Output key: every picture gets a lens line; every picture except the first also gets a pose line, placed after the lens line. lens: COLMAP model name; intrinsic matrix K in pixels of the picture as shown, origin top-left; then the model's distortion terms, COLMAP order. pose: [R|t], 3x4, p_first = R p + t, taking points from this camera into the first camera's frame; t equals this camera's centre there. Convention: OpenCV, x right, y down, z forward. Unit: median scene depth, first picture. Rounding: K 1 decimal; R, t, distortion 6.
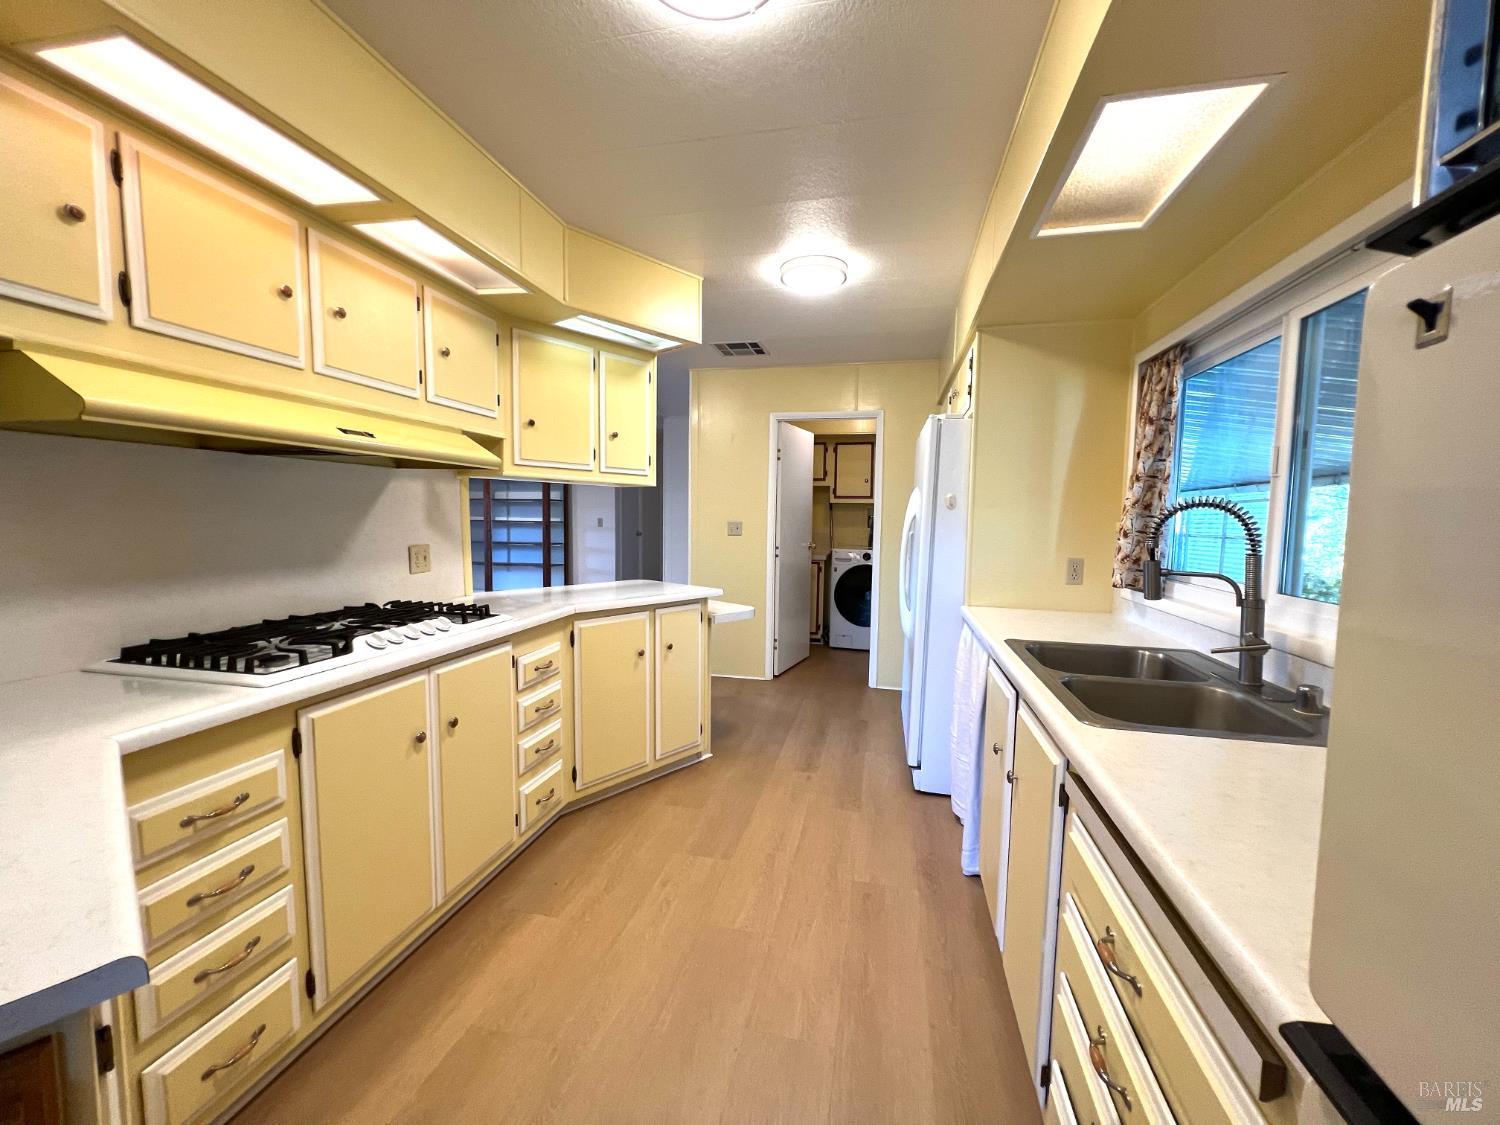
lens RADIAL K [[597.2, 0, 750.2], [0, 597.2, 563.3], [0, 0, 1]] dist [-0.001526, 0.000229]
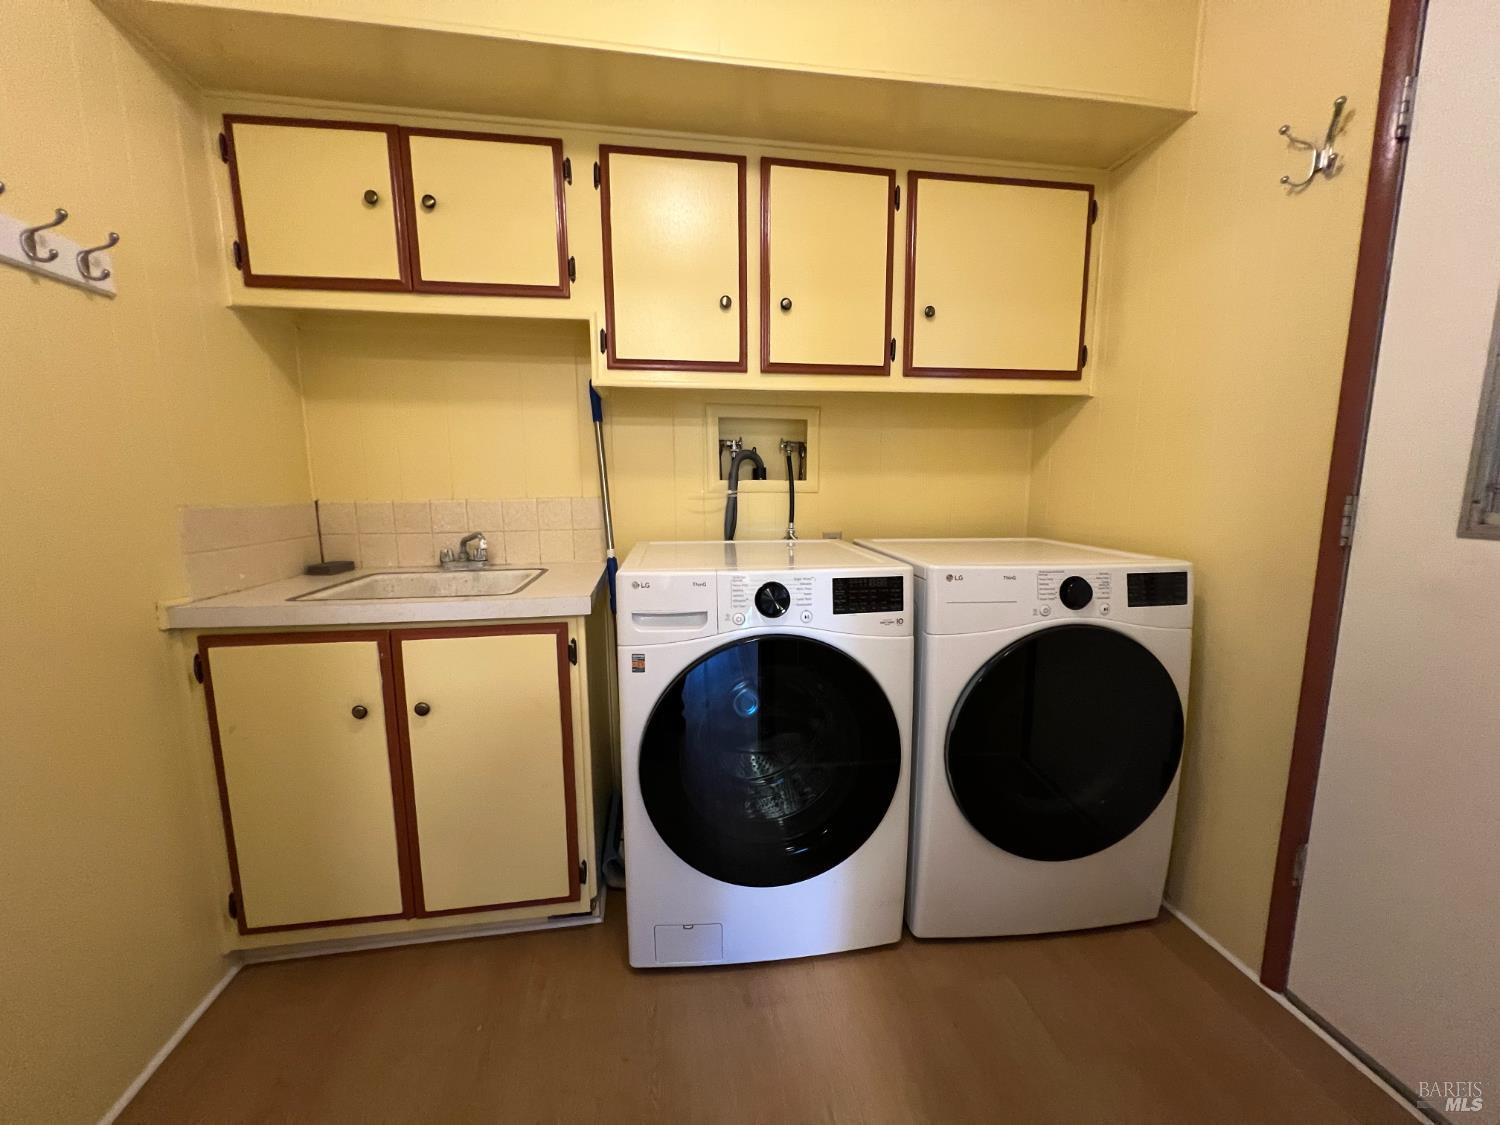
lens RADIAL K [[597.2, 0, 749.7], [0, 597.2, 562.2], [0, 0, 1]] dist [-0.001526, 0.000229]
pose [[0.926471, -0.072099, 0.369397, 0.095730], [0.045837, 0.995789, 0.079398, -0.040826], [-0.373565, -0.056628, 0.925874, 0.735388]]
